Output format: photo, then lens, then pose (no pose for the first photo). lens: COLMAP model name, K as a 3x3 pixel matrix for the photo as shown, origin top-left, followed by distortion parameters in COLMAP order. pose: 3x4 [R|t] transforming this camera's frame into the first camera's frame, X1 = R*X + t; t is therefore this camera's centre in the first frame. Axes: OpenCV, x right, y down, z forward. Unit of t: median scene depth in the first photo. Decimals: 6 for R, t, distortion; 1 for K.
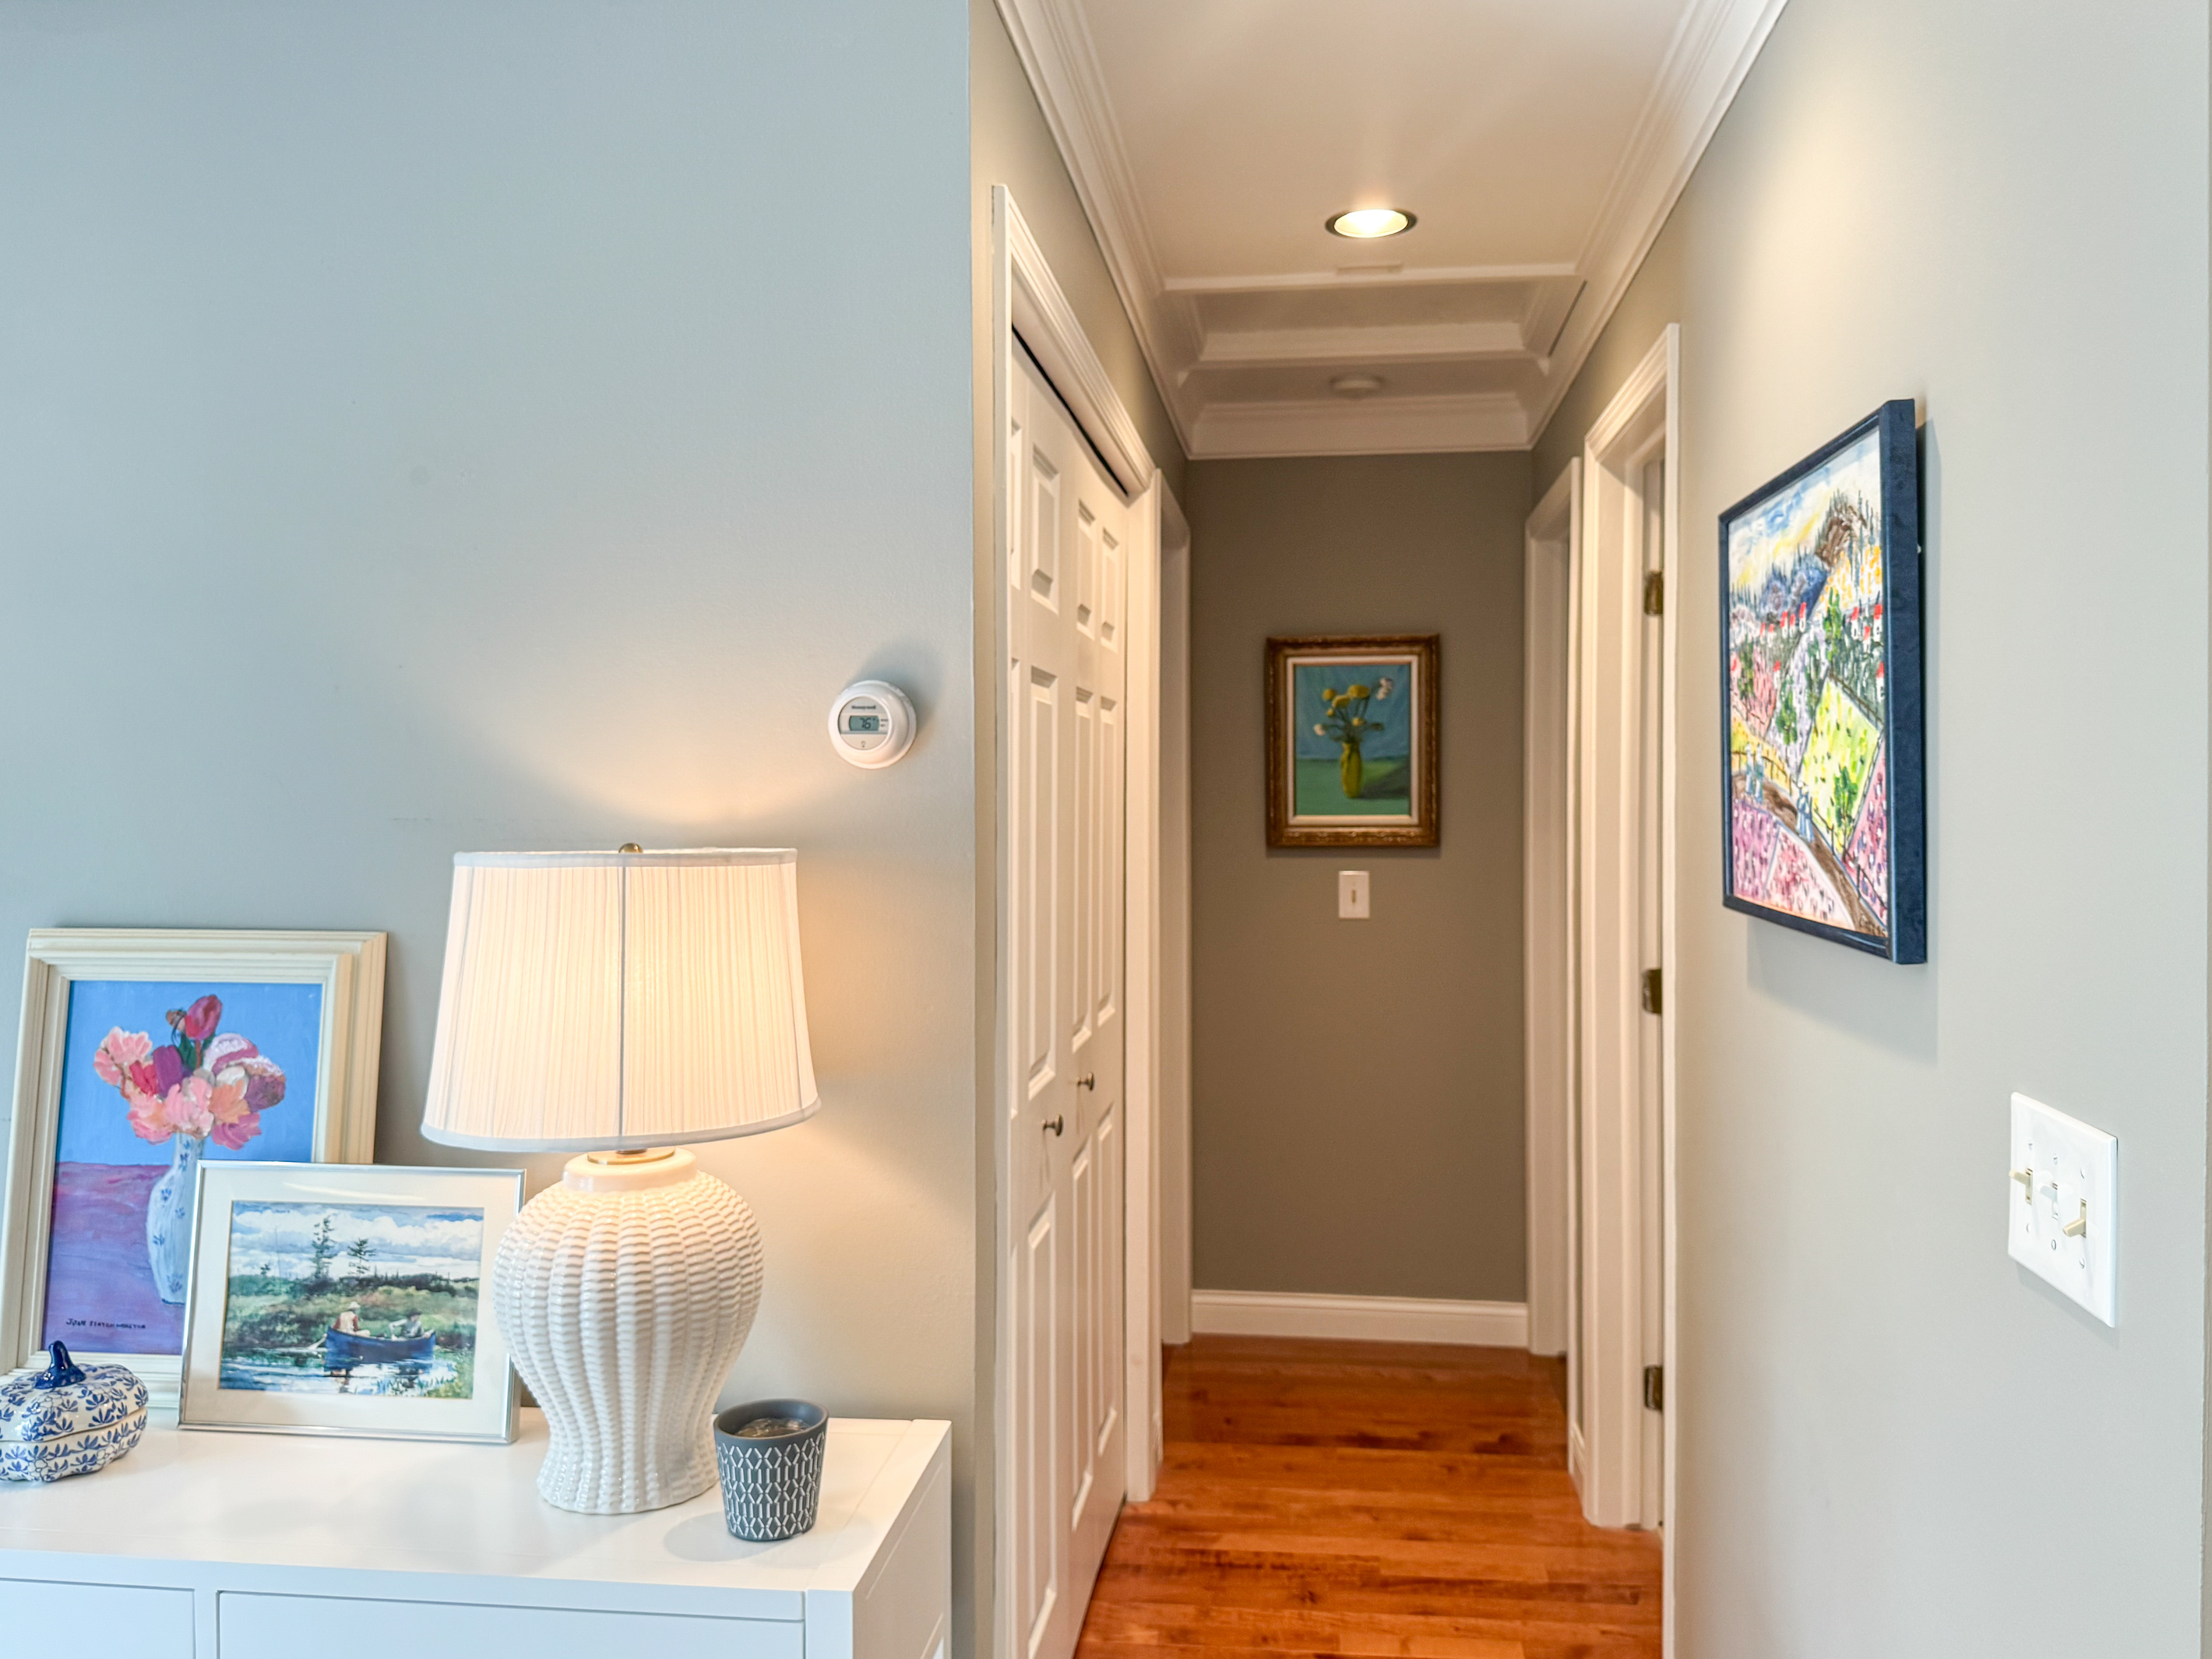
lens RADIAL K [[1678.4, 0, 1111.2], [0, 1678.4, 822.2], [0, 0, 1]] dist [0.093958, -0.134955]
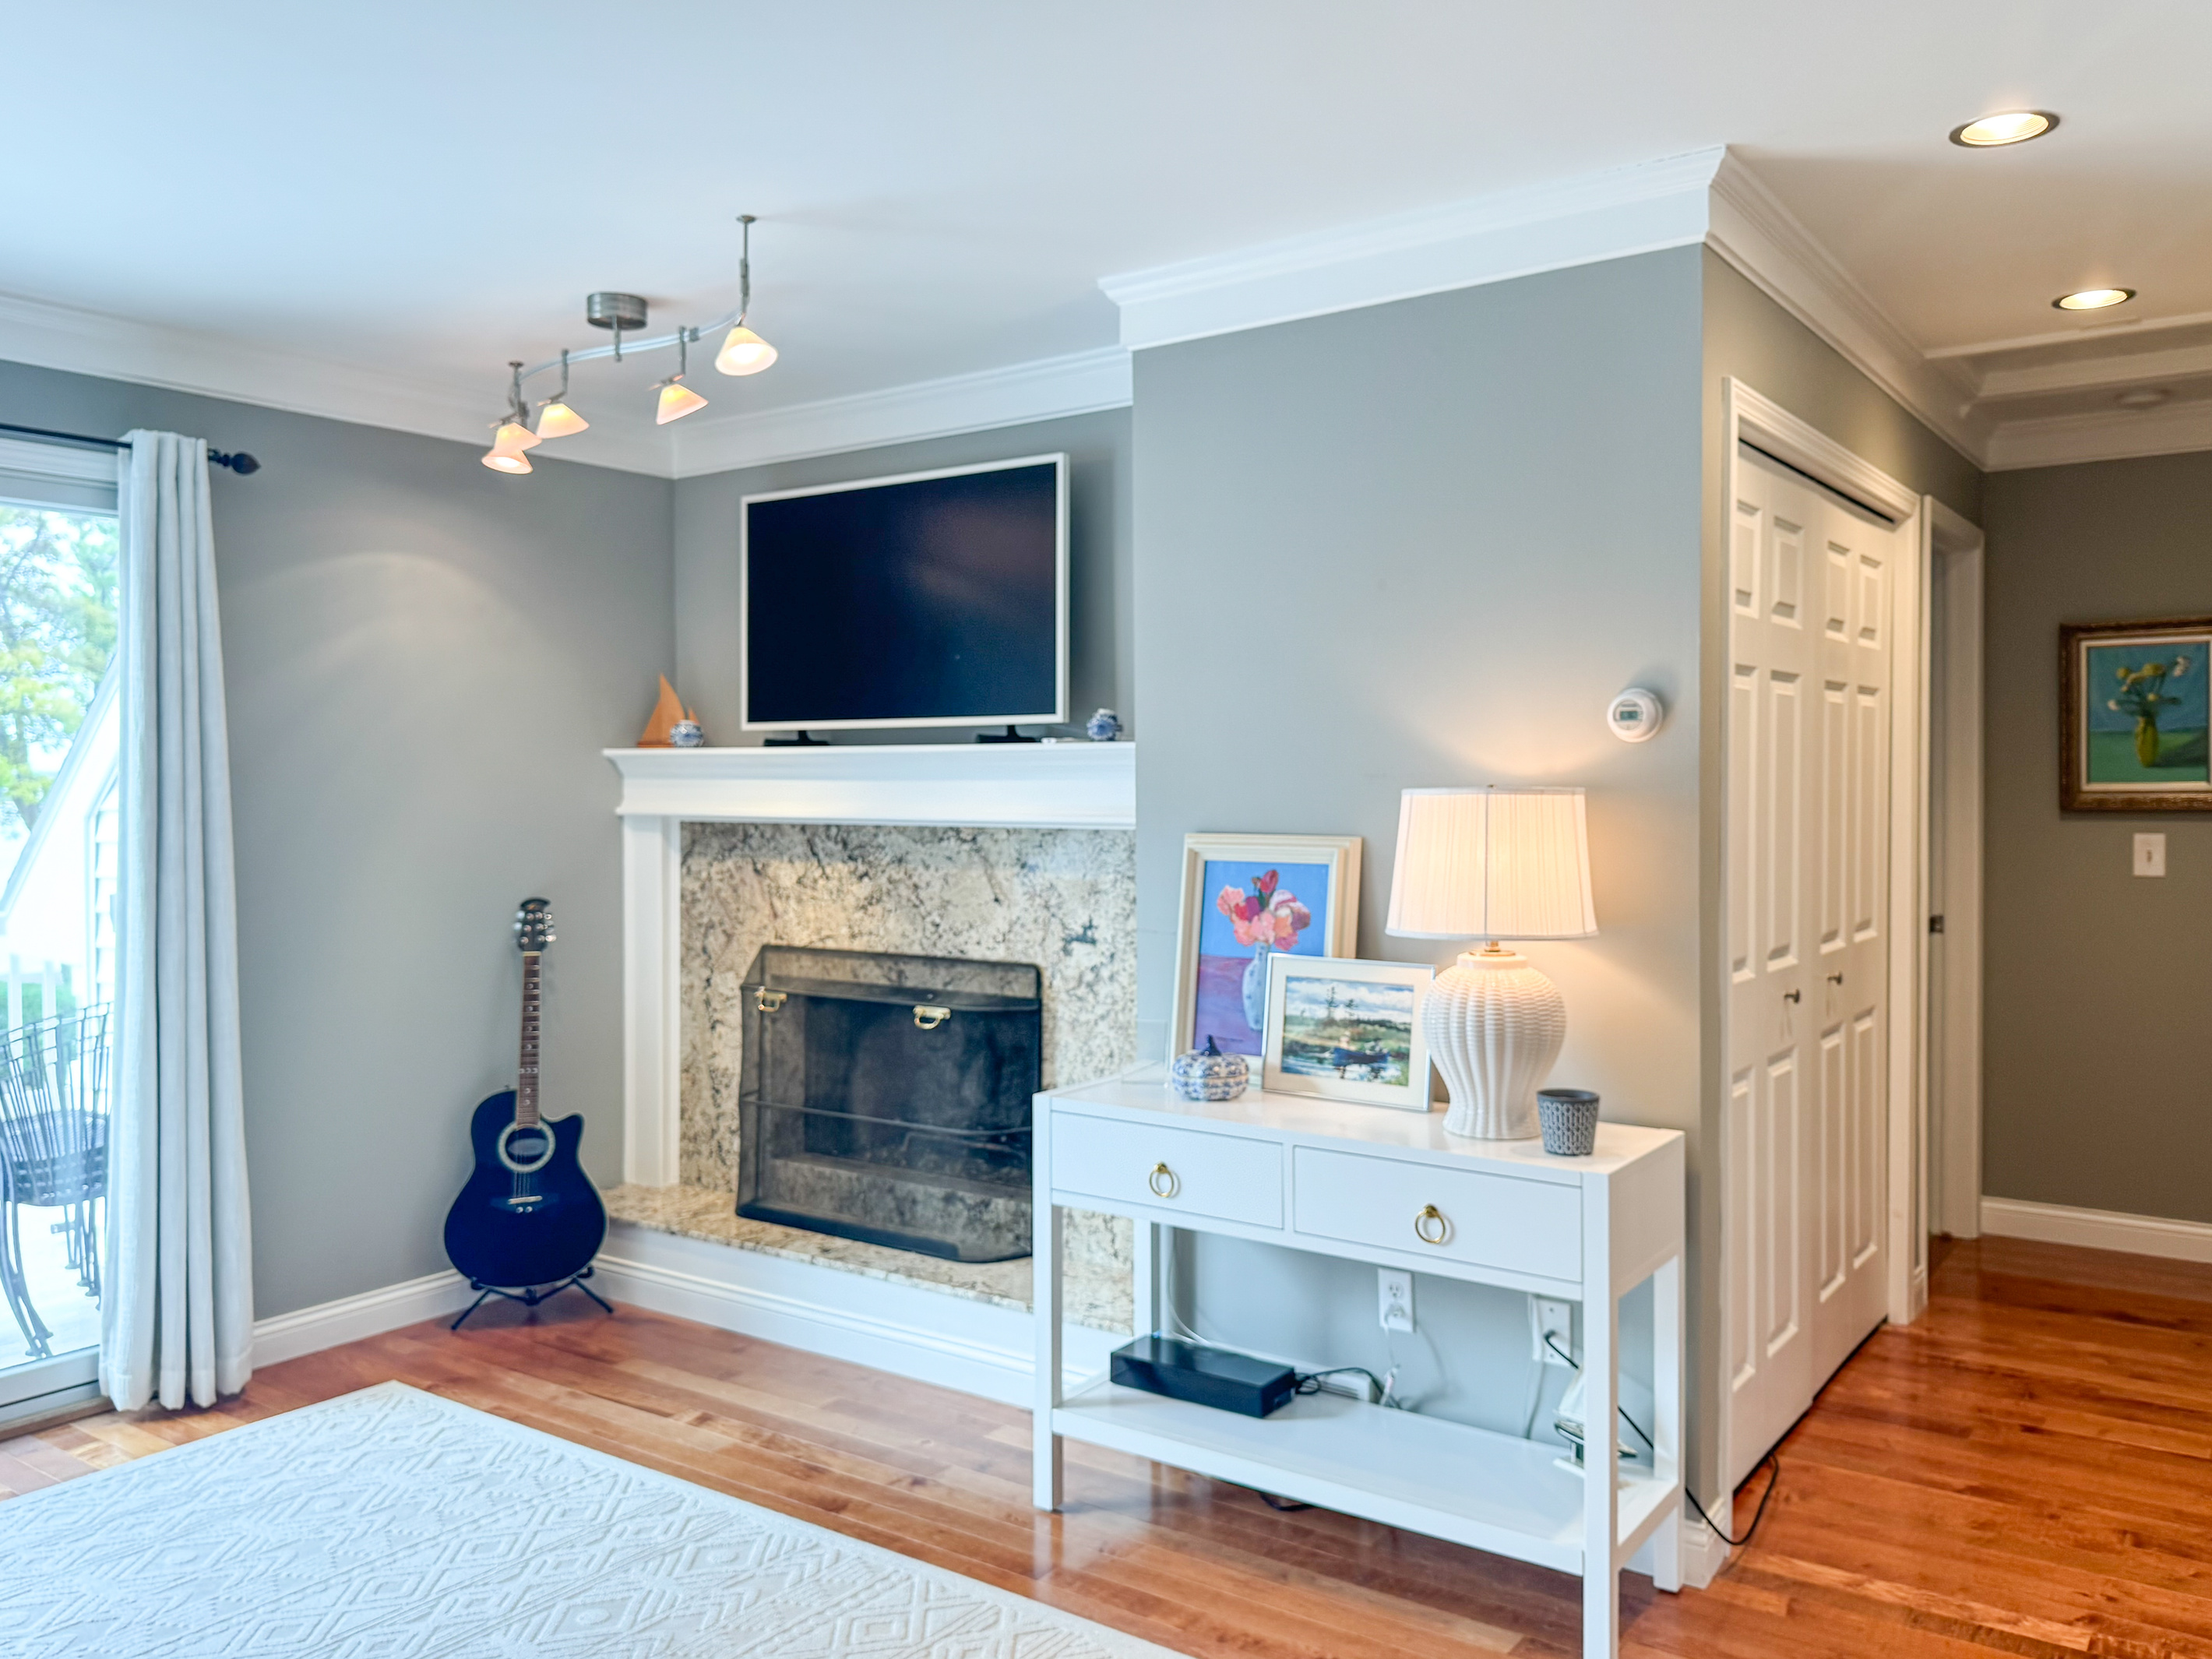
lens RADIAL K [[1678.4, 0, 1111.2], [0, 1678.4, 822.2], [0, 0, 1]] dist [0.093958, -0.134955]
pose [[0.874508, 0.007188, -0.484957, 0.211639], [-0.003561, 0.999958, 0.008399, 0.034727], [0.484997, -0.005618, 0.874498, -0.701267]]
